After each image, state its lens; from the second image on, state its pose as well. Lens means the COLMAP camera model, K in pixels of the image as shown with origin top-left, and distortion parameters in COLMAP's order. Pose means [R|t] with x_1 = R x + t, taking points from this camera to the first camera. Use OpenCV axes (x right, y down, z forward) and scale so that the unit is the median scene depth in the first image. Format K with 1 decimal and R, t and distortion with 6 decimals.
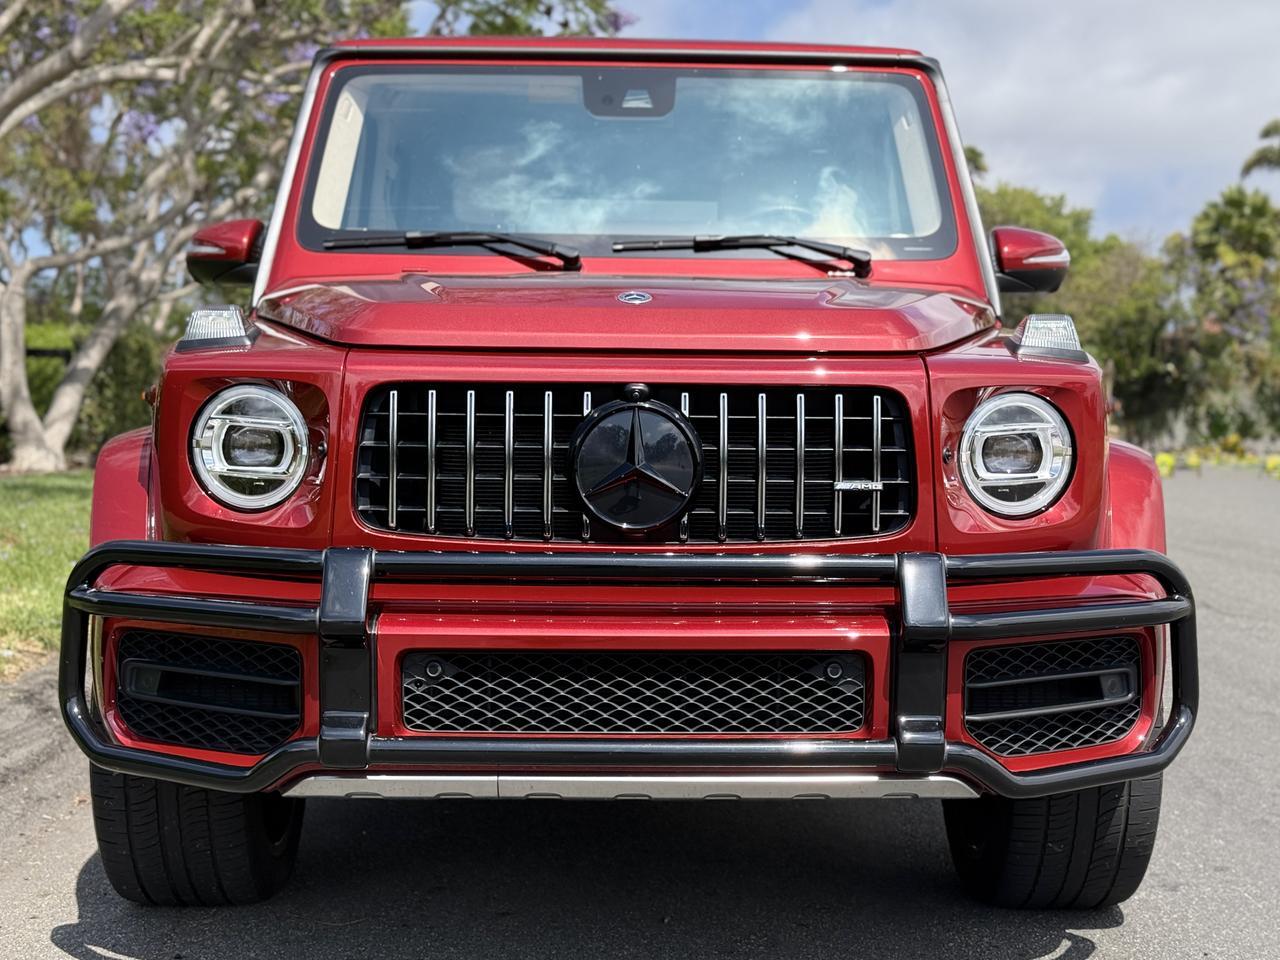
lens RADIAL K [[1846.5, 0, 640.0], [0, 1846.5, 480.0], [0, 0, 1]] dist [0.228040, -0.427632]
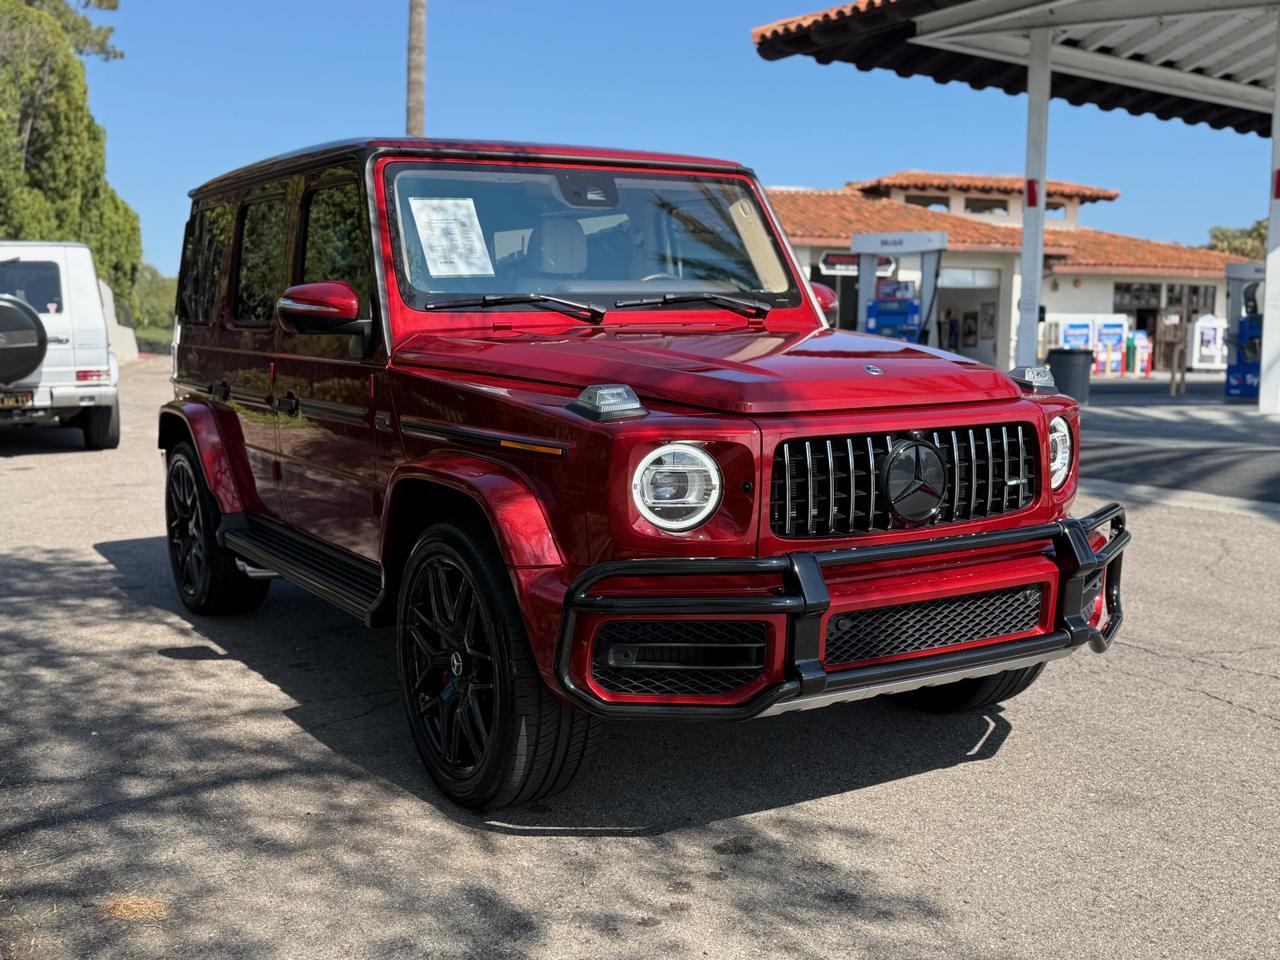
lens RADIAL K [[1377.3, 0, 643.7], [0, 1377.3, 482.1], [0, 0, 1]] dist [0.206514, -0.499034]
pose [[0.862947, -0.082422, 0.498526, -0.776389], [0.043037, 0.995011, 0.090008, -0.120640], [-0.503458, -0.056217, 0.862189, 0.088916]]
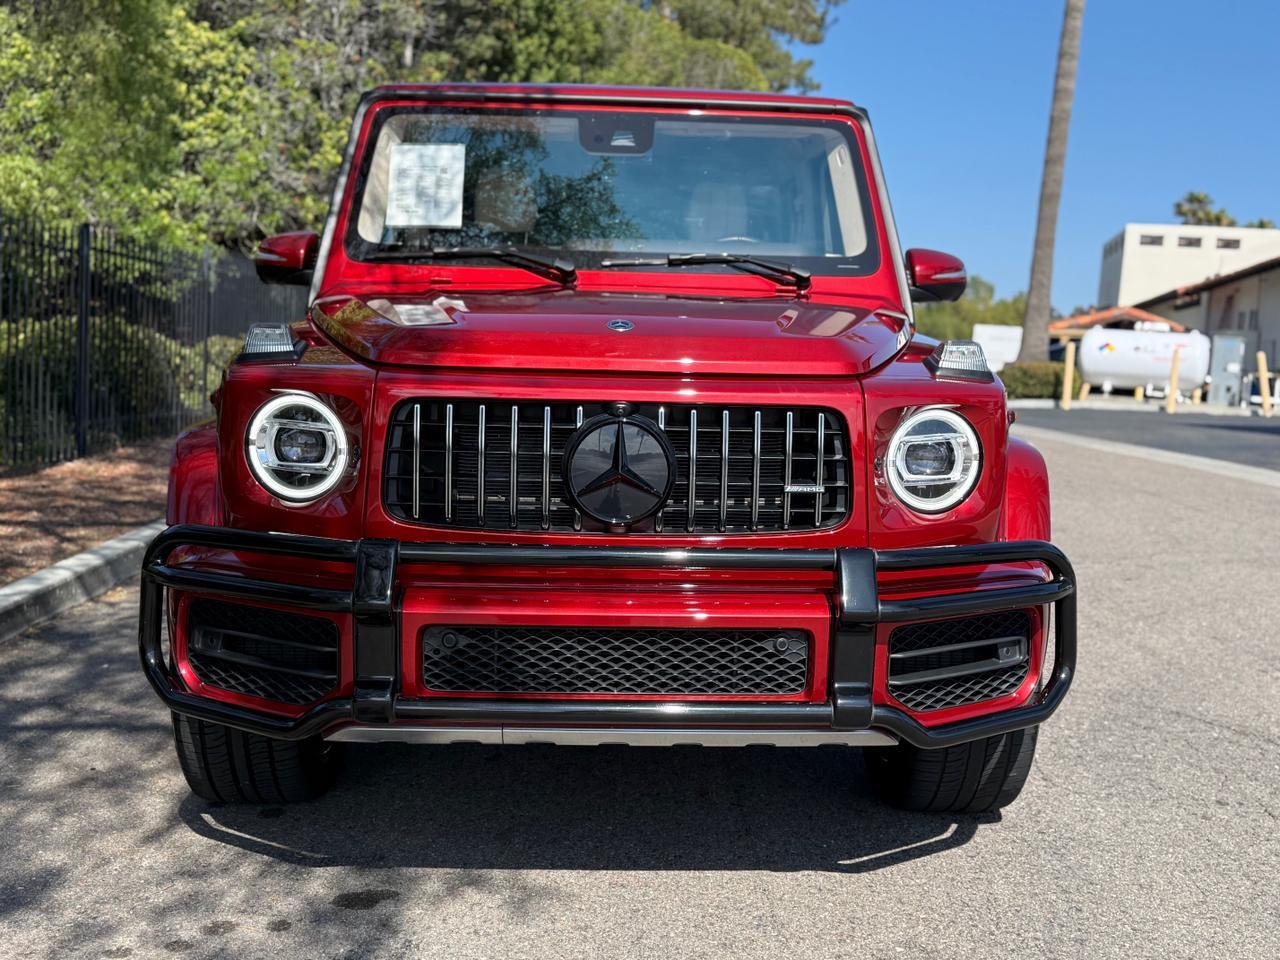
lens RADIAL K [[1377.3, 0, 643.7], [0, 1377.3, 482.1], [0, 0, 1]] dist [0.206514, -0.499034]
pose [[0.999768, 0.011391, 0.018267, -0.002860], [-0.012510, 0.997974, 0.062382, -0.054356], [-0.017520, -0.062596, 0.997885, 0.104104]]
